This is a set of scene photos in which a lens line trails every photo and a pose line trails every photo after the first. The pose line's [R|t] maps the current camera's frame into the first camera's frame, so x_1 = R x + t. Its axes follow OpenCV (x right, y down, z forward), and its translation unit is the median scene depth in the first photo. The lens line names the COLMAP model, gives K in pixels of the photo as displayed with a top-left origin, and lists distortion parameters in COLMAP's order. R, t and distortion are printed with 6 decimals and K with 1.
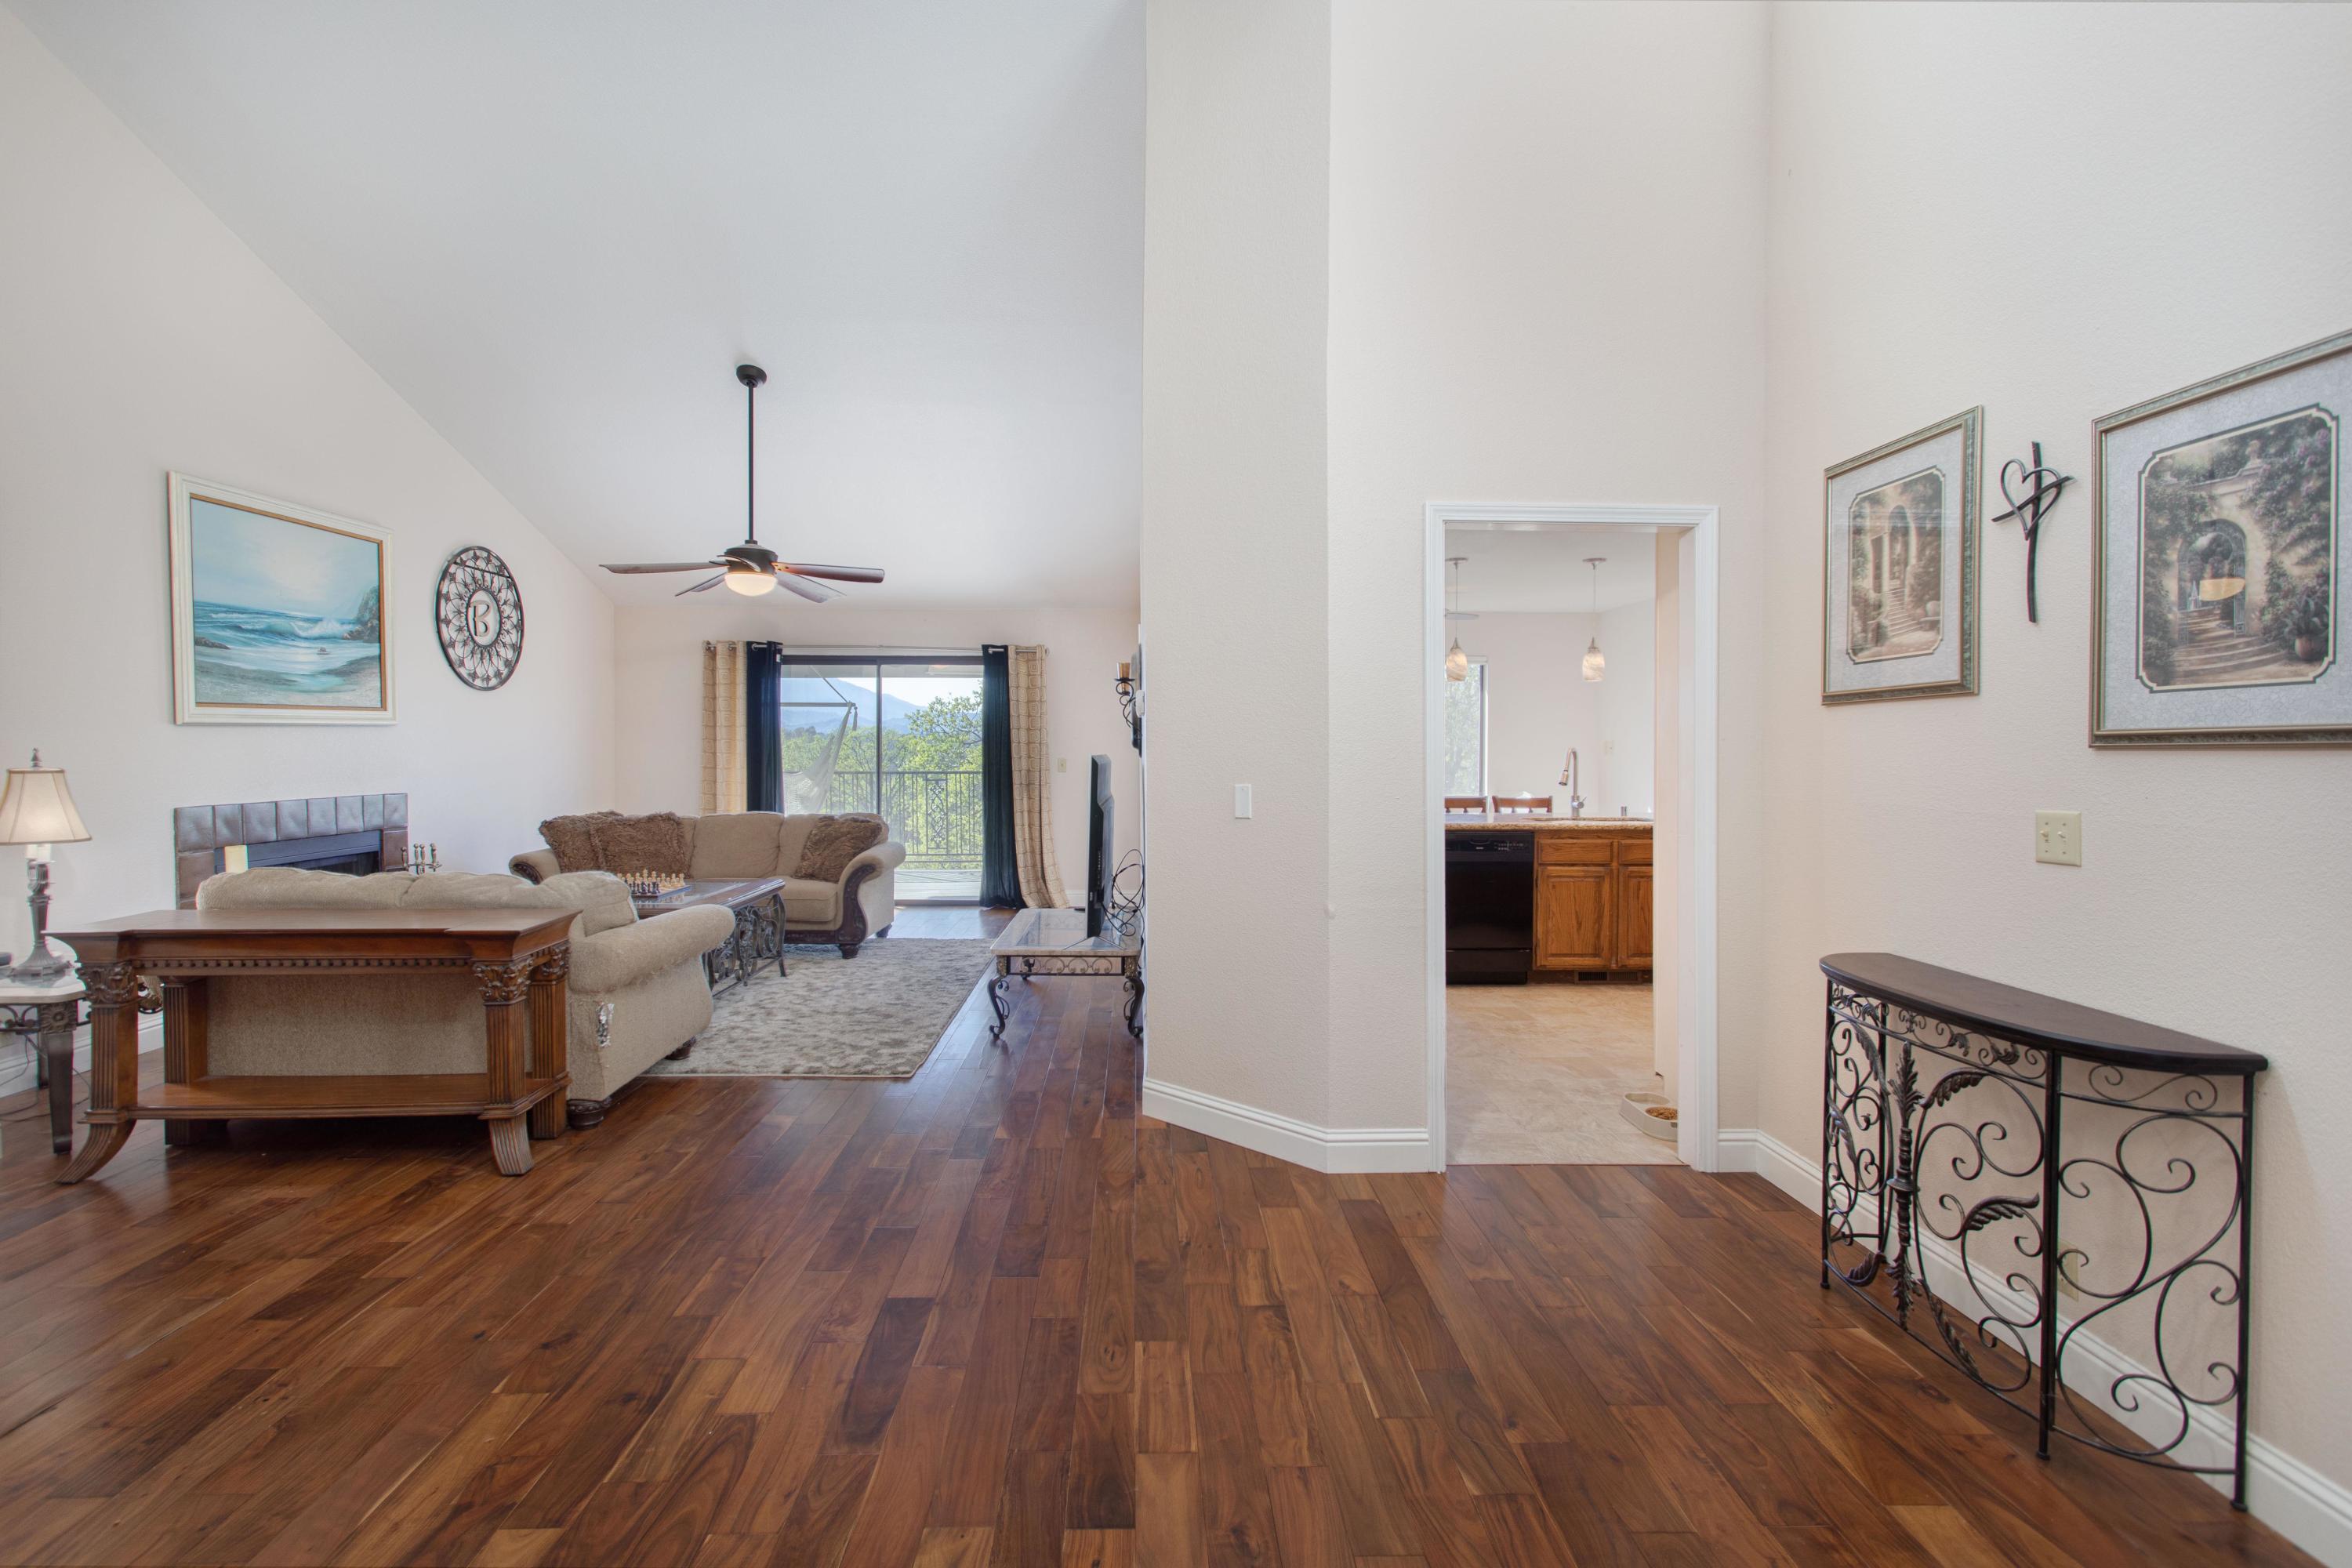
lens RADIAL K [[1136.8, 0, 1165.6], [0, 1136.8, 767.8], [0, 0, 1]] dist [0.005680, 0.003864]
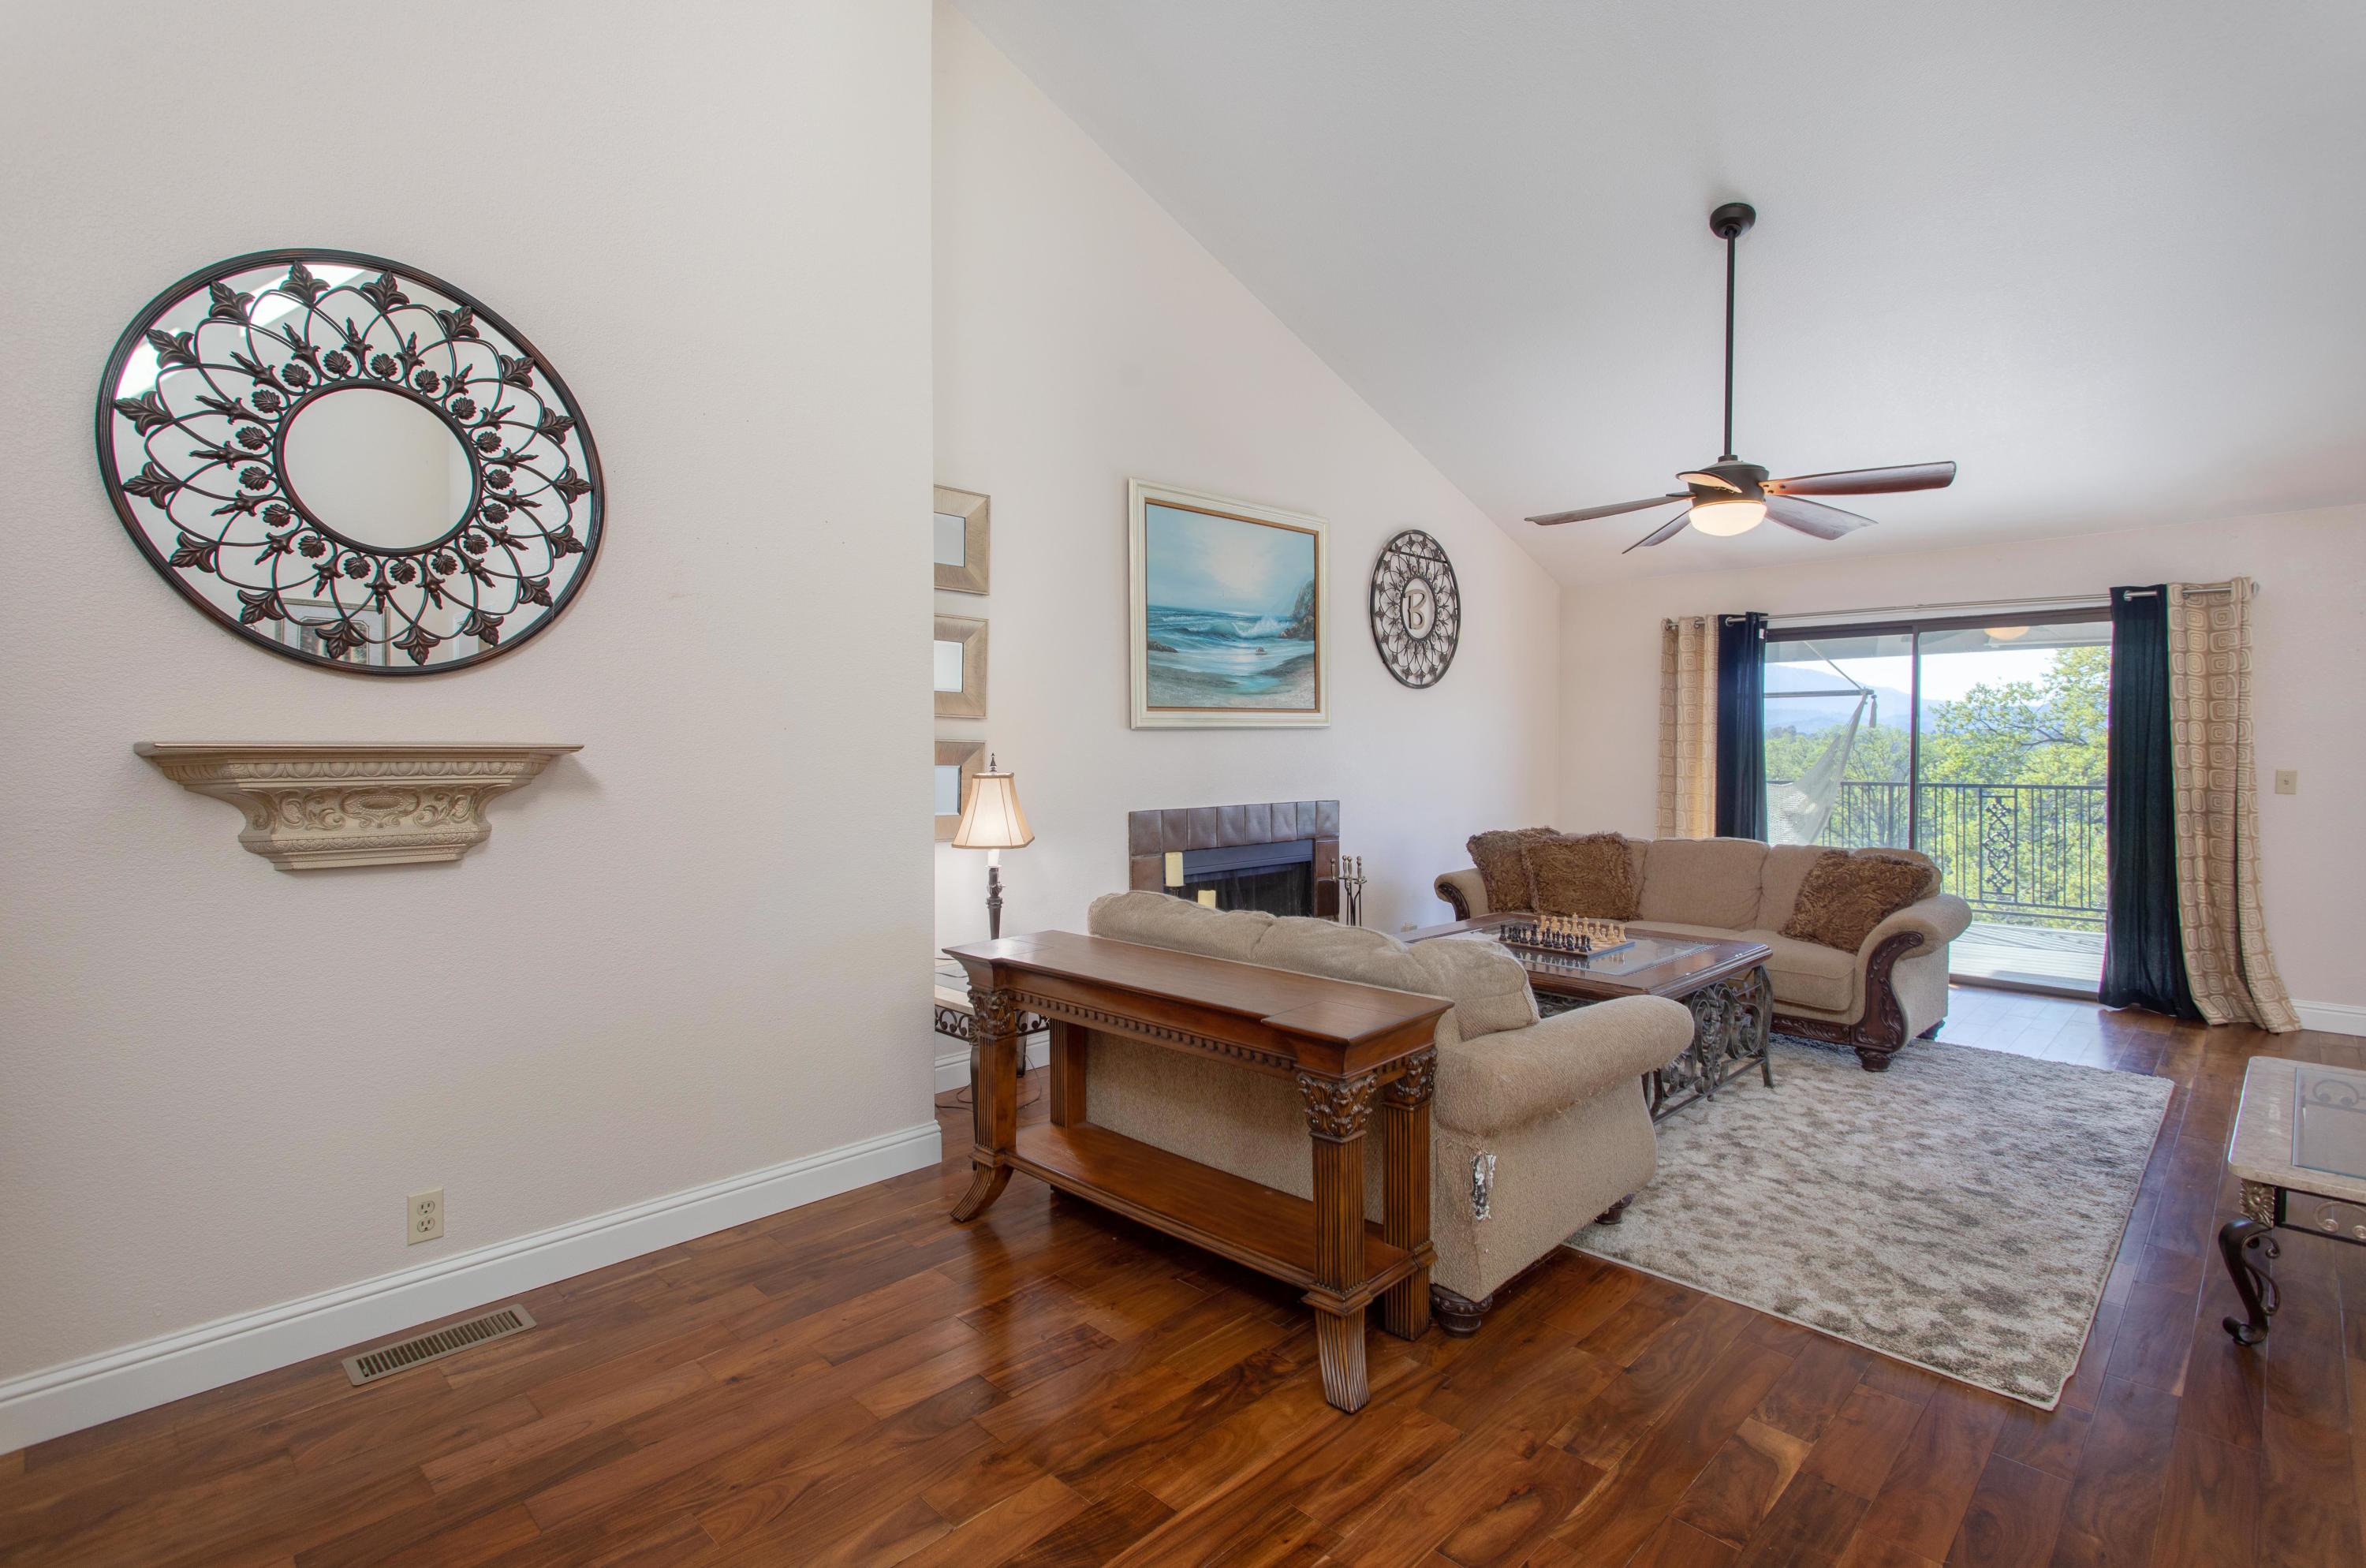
lens RADIAL K [[1143.6, 0, 1171.0], [0, 1143.6, 764.0], [0, 0, 1]] dist [0.005680, 0.003864]
pose [[0.698581, 0.009505, -0.715468, -0.101430], [-0.012831, 0.999917, 0.000755, -0.006992], [0.715416, 0.008653, 0.698645, 0.274977]]
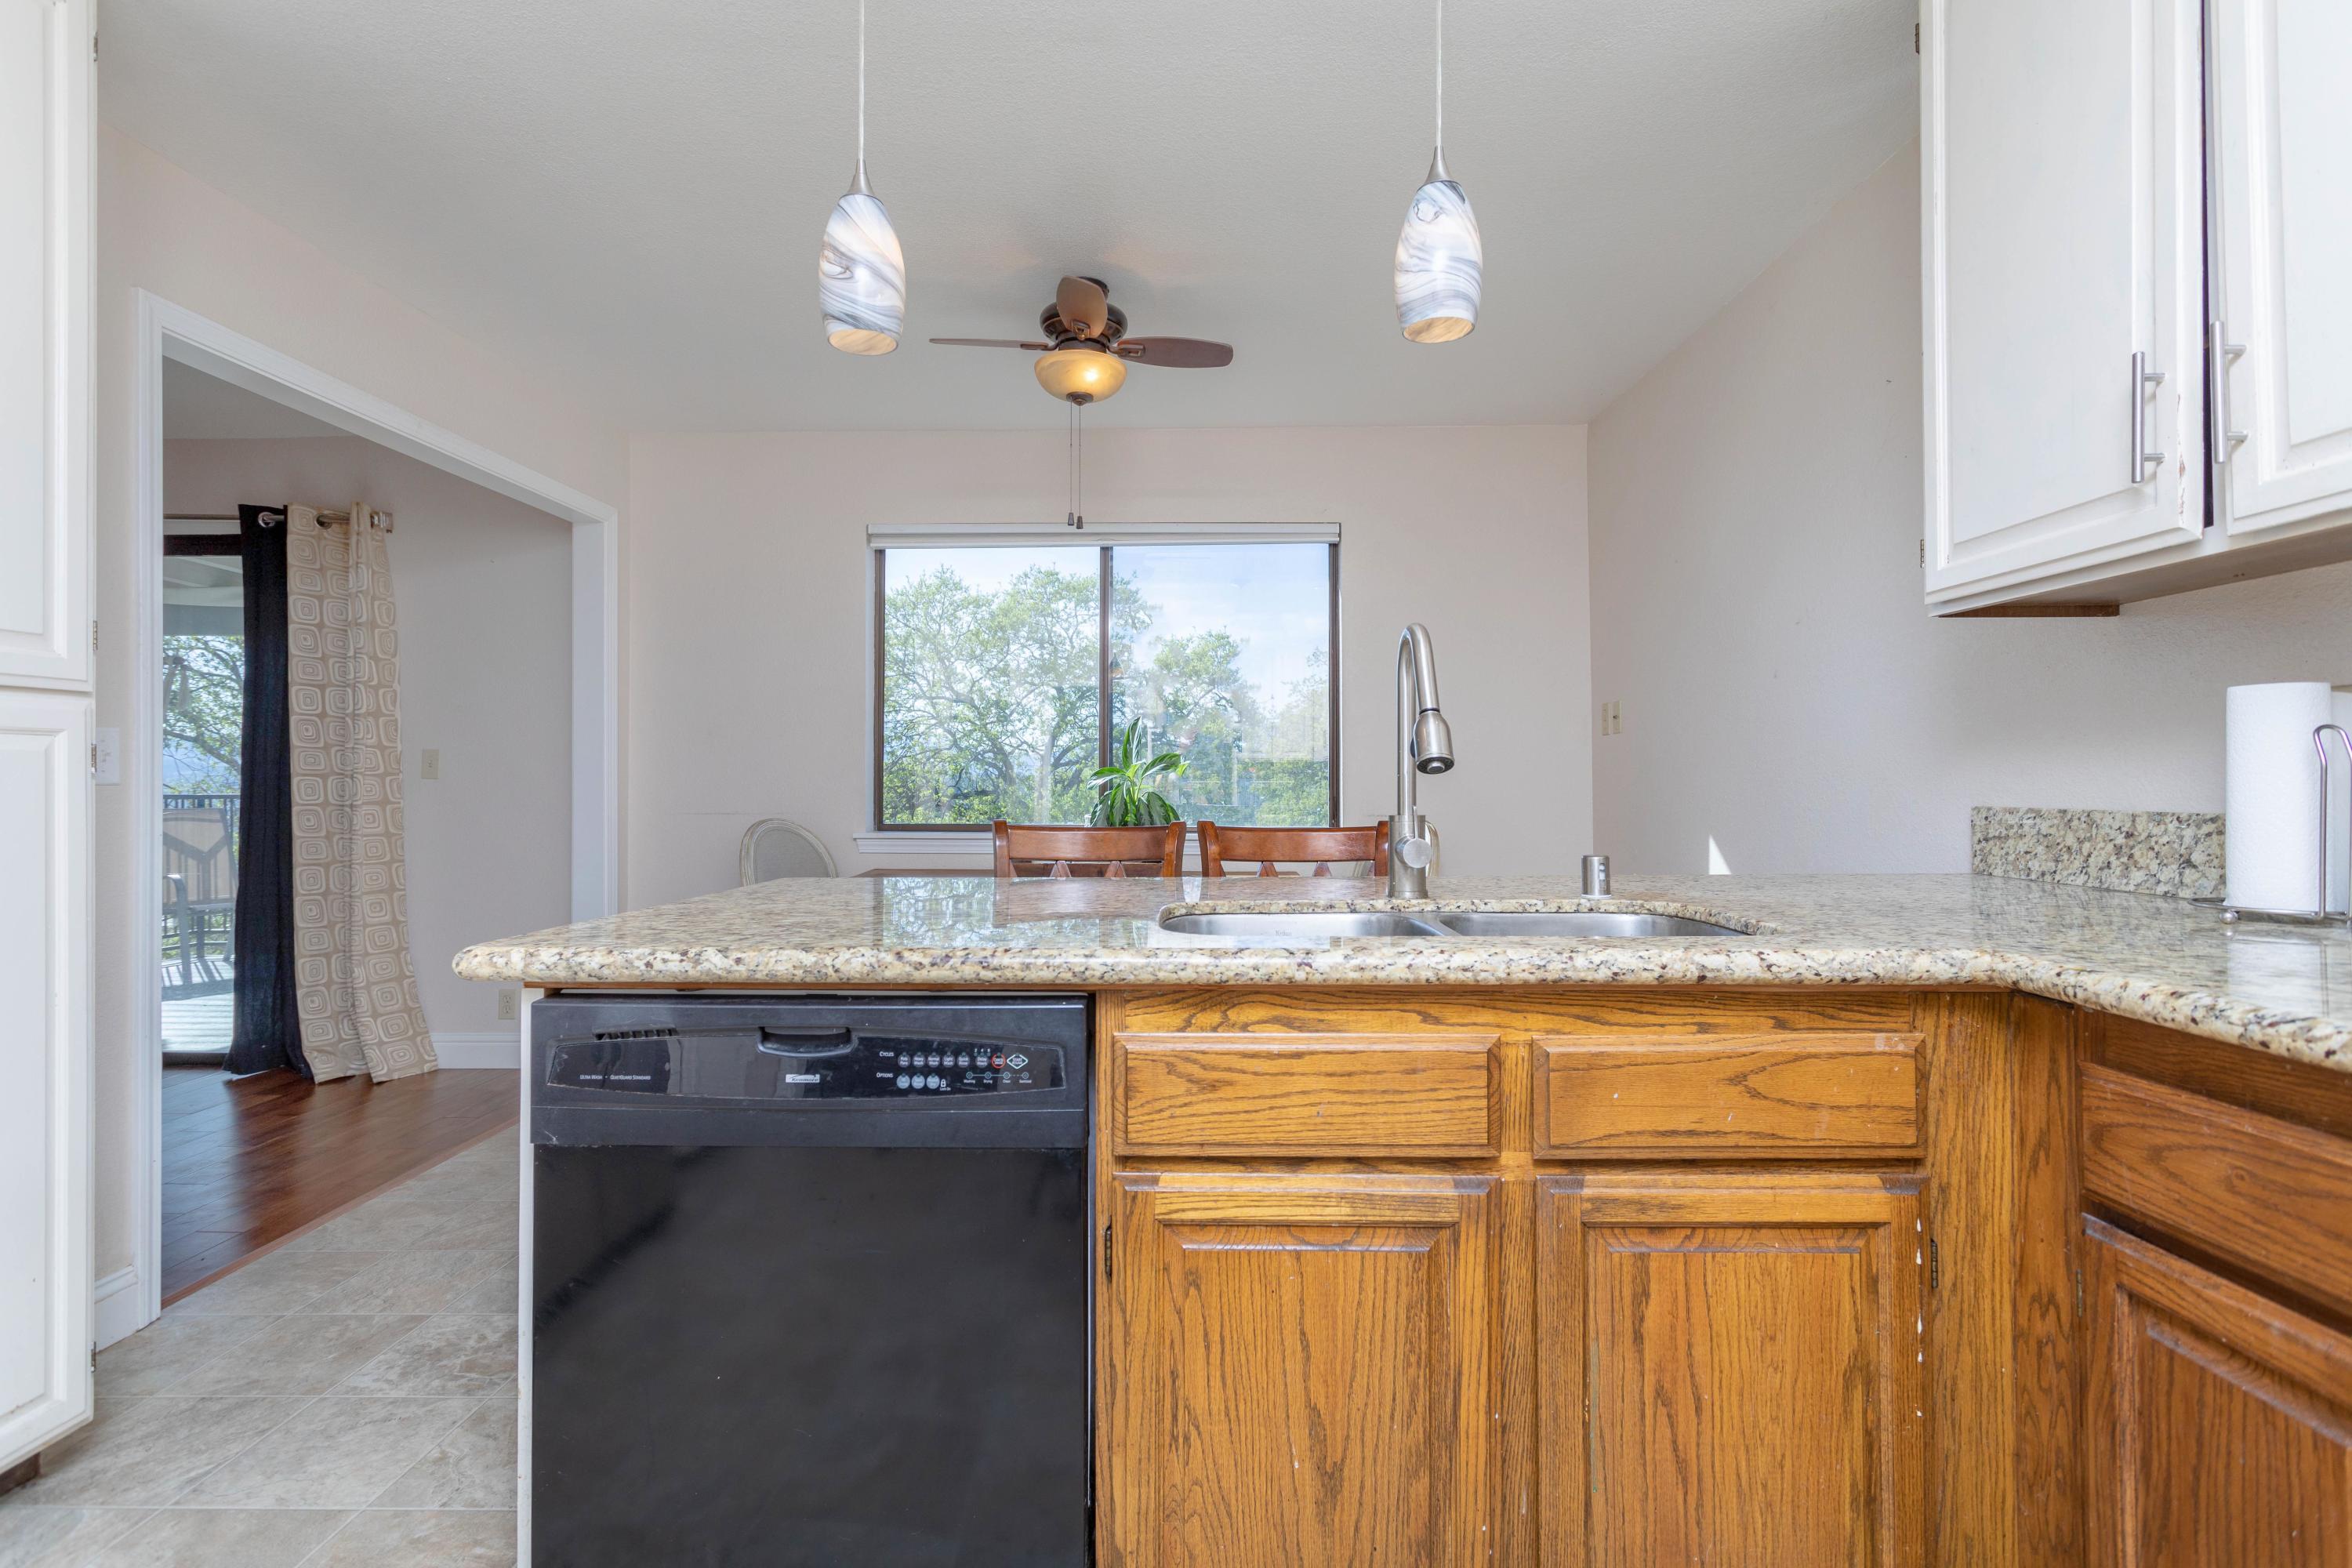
lens RADIAL K [[1136.8, 0, 1171.0], [0, 1136.8, 777.1], [0, 0, 1]] dist [0.005680, 0.003864]
pose [[0.999727, -0.003904, -0.023038, 0.341246], [0.003293, 0.999644, -0.026485, 0.024970], [0.023133, 0.026402, 0.999384, 0.804275]]
